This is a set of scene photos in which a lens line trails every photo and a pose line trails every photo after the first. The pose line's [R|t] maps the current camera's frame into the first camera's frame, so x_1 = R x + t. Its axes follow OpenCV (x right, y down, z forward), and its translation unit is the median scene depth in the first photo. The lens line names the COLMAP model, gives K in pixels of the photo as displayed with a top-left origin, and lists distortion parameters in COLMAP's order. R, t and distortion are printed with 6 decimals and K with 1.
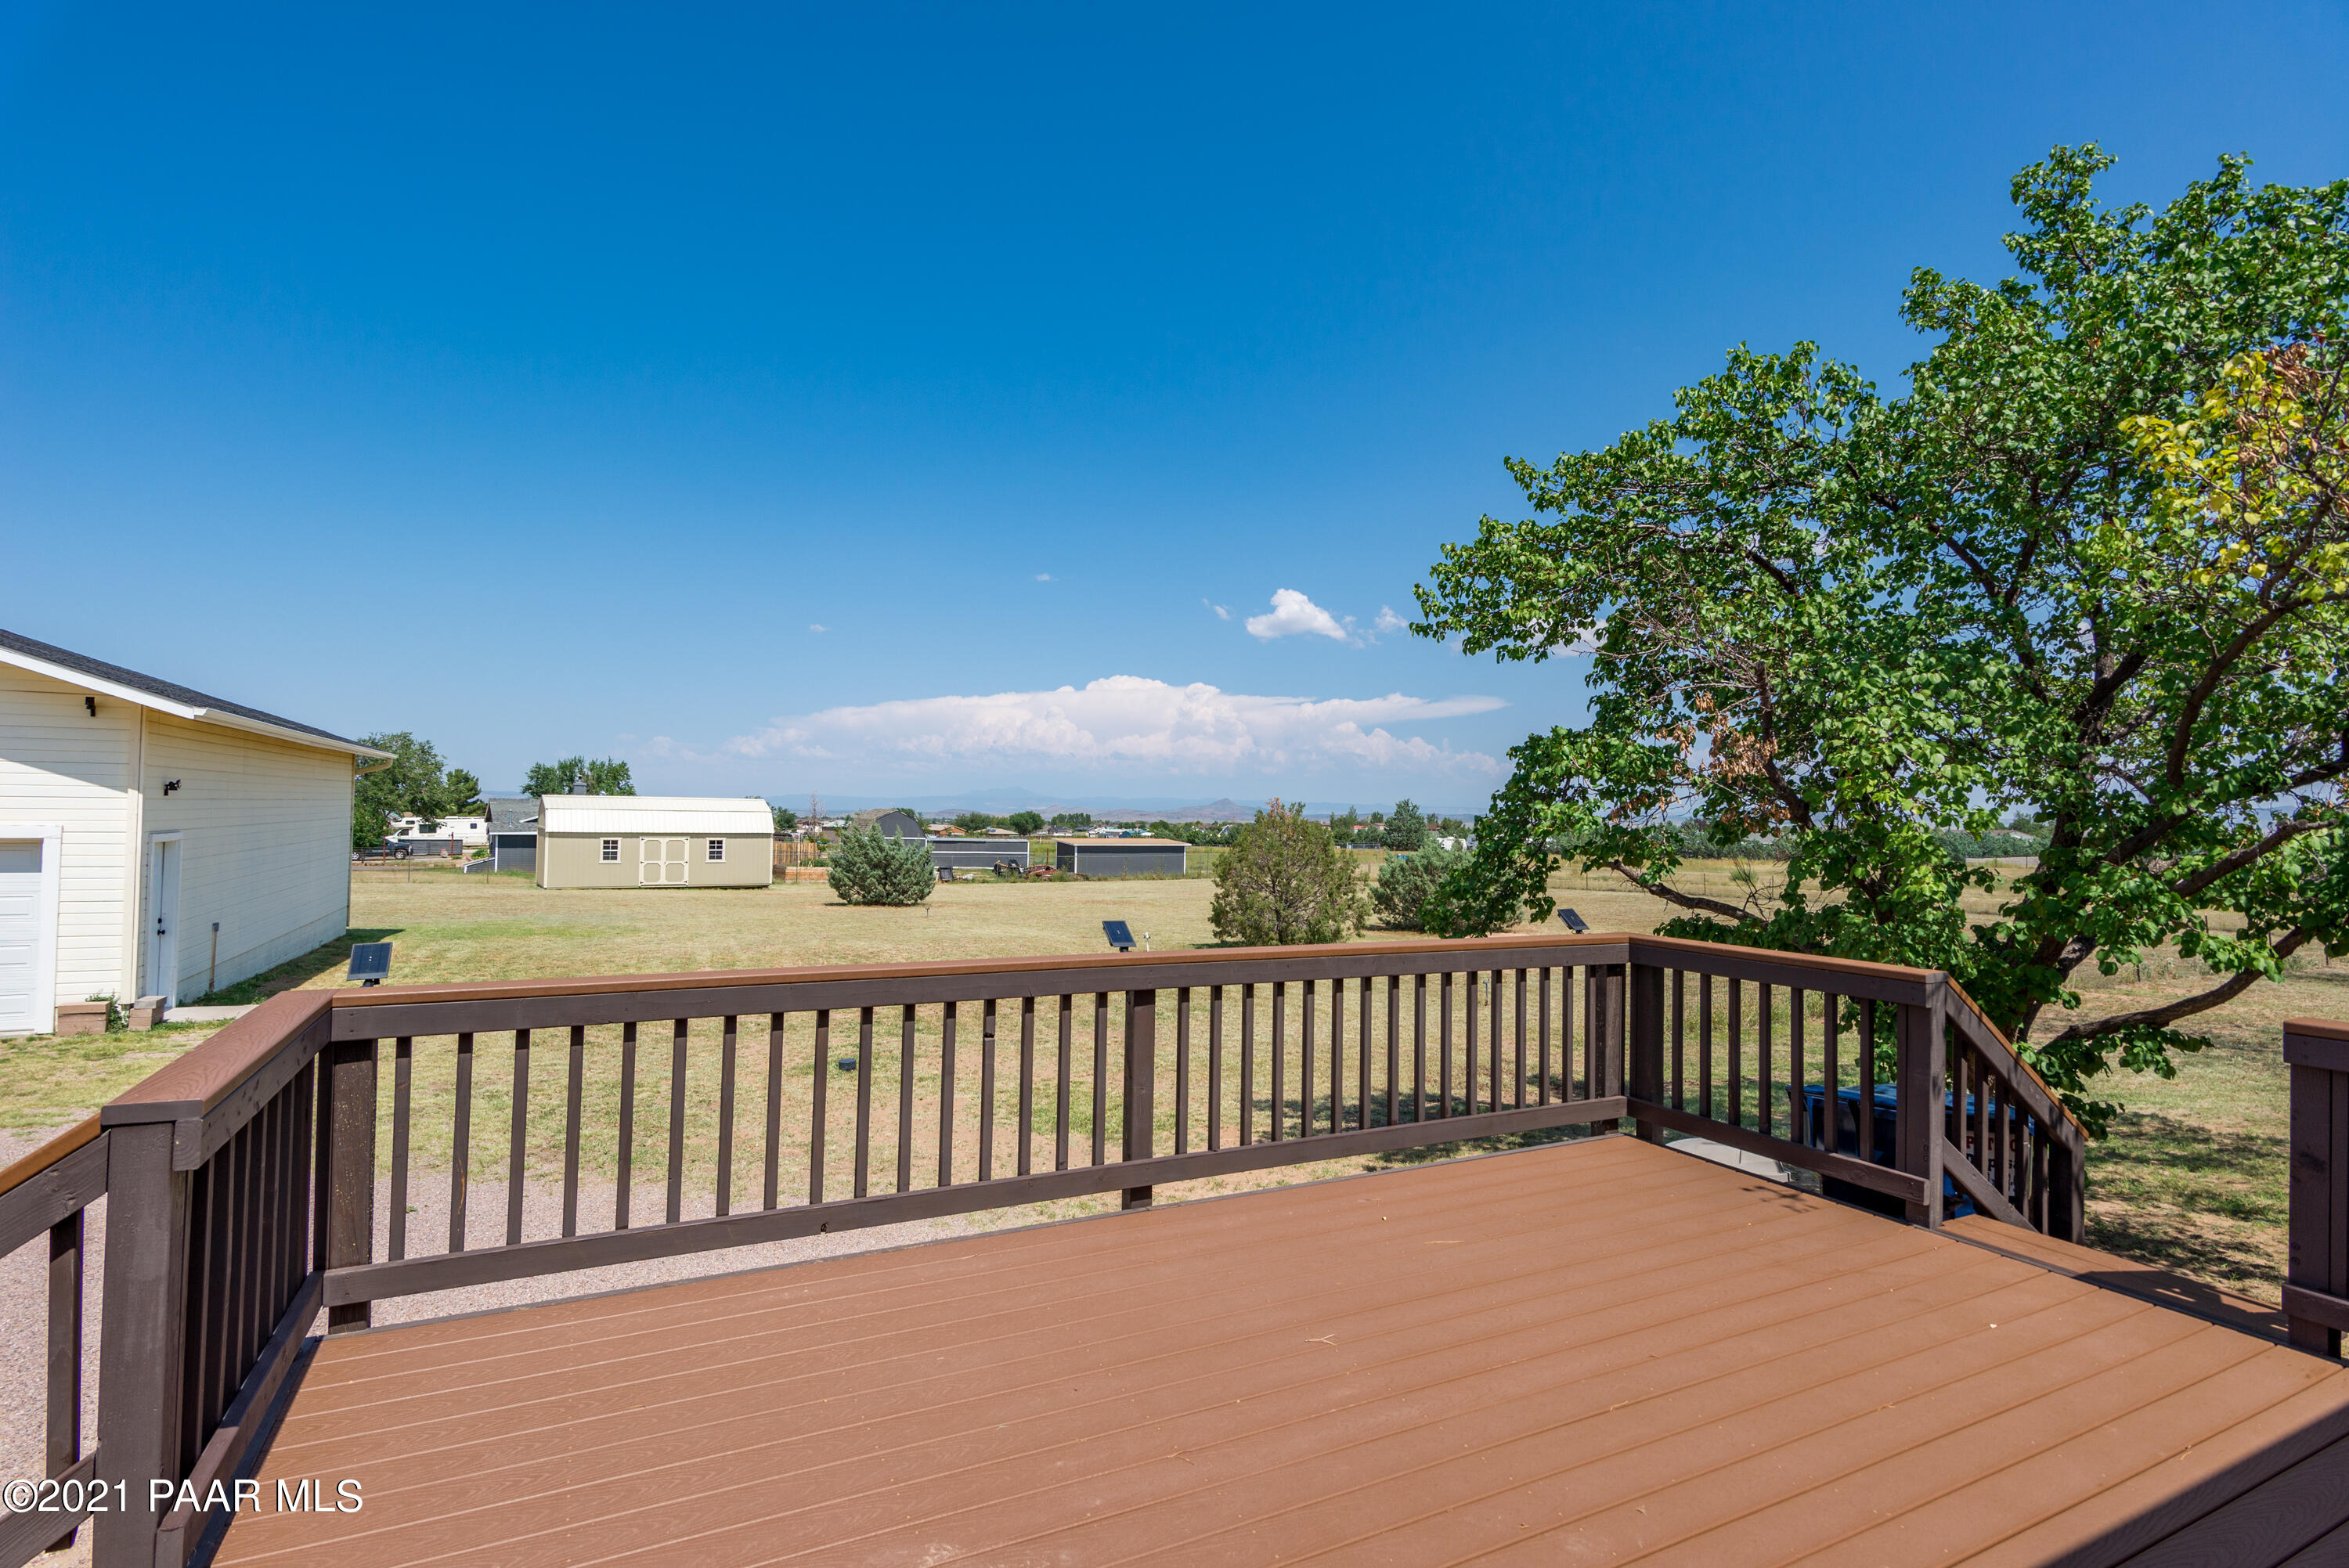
lens RADIAL K [[1143.9, 0, 1174.5], [0, 1143.9, 784.0], [0, 0, 1]] dist [-0.001053, -0.000354]
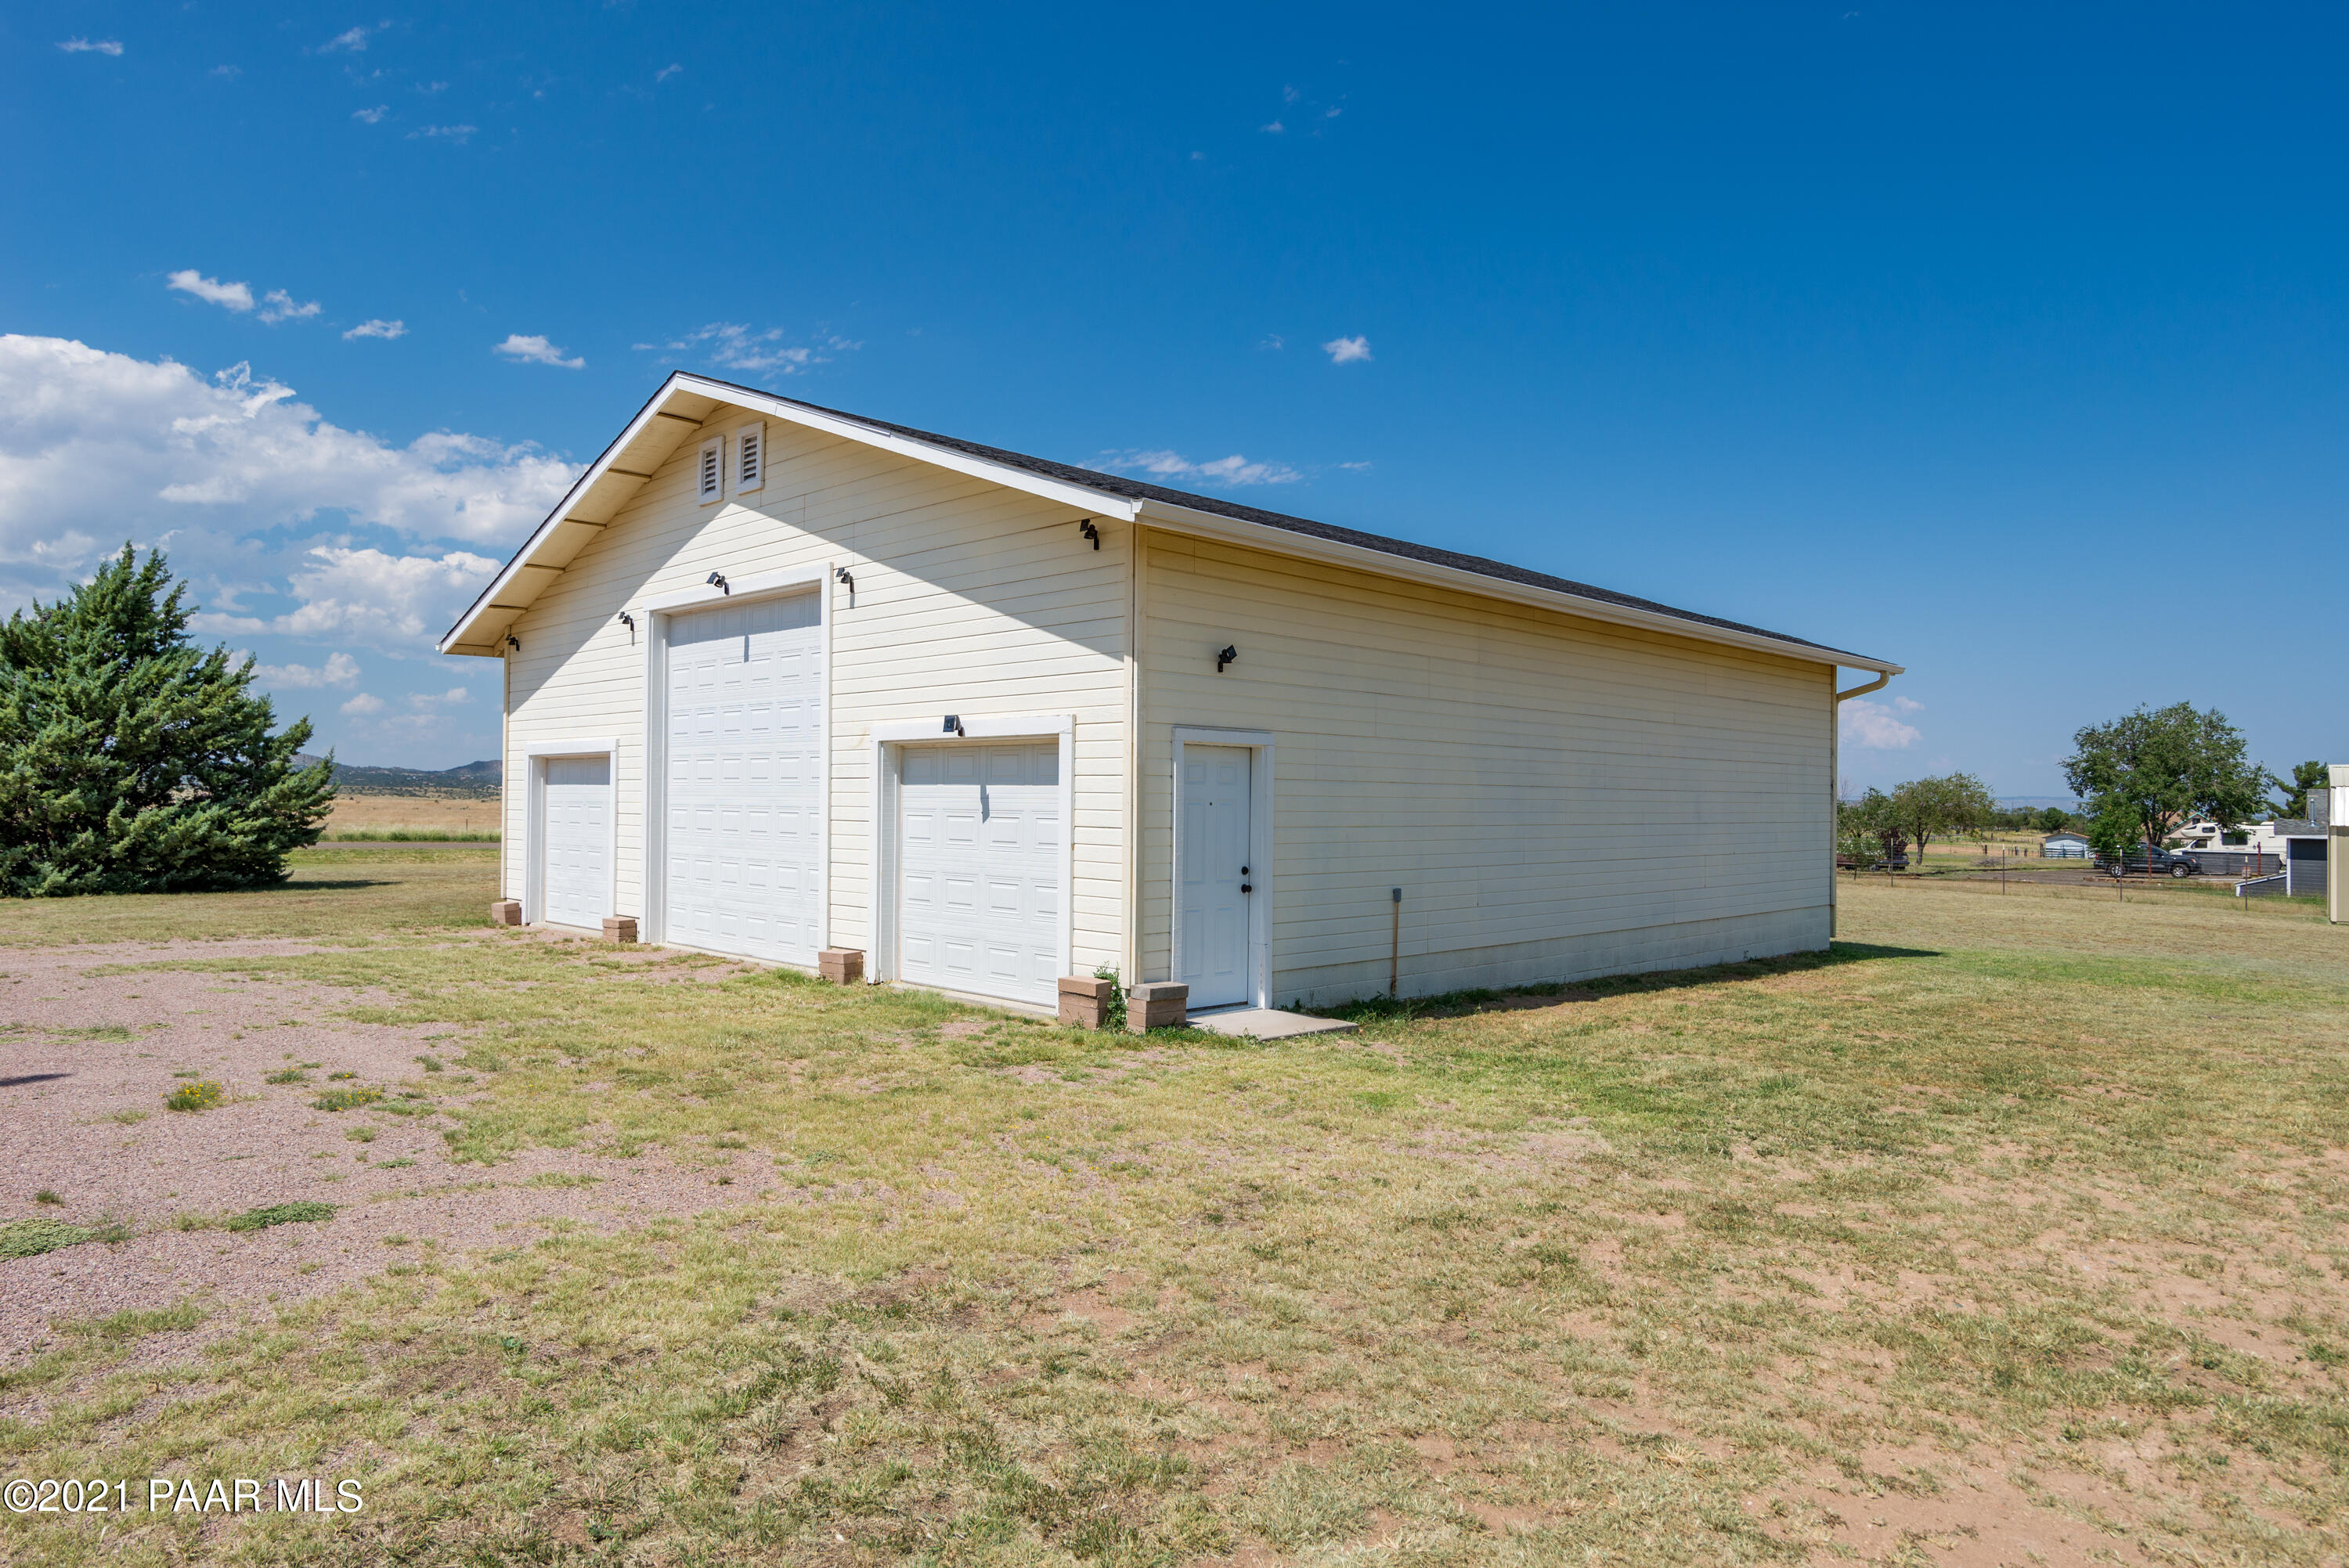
lens RADIAL K [[1412.0, 0, 1174.5], [0, 1412.0, 784.0], [0, 0, 1]] dist [-0.000823, -0.000279]
pose [[0.303517, -0.028699, -0.952394, -0.114860], [0.018601, 0.999534, -0.024191, 0.074346], [0.952644, -0.010373, 0.303910, 0.599474]]
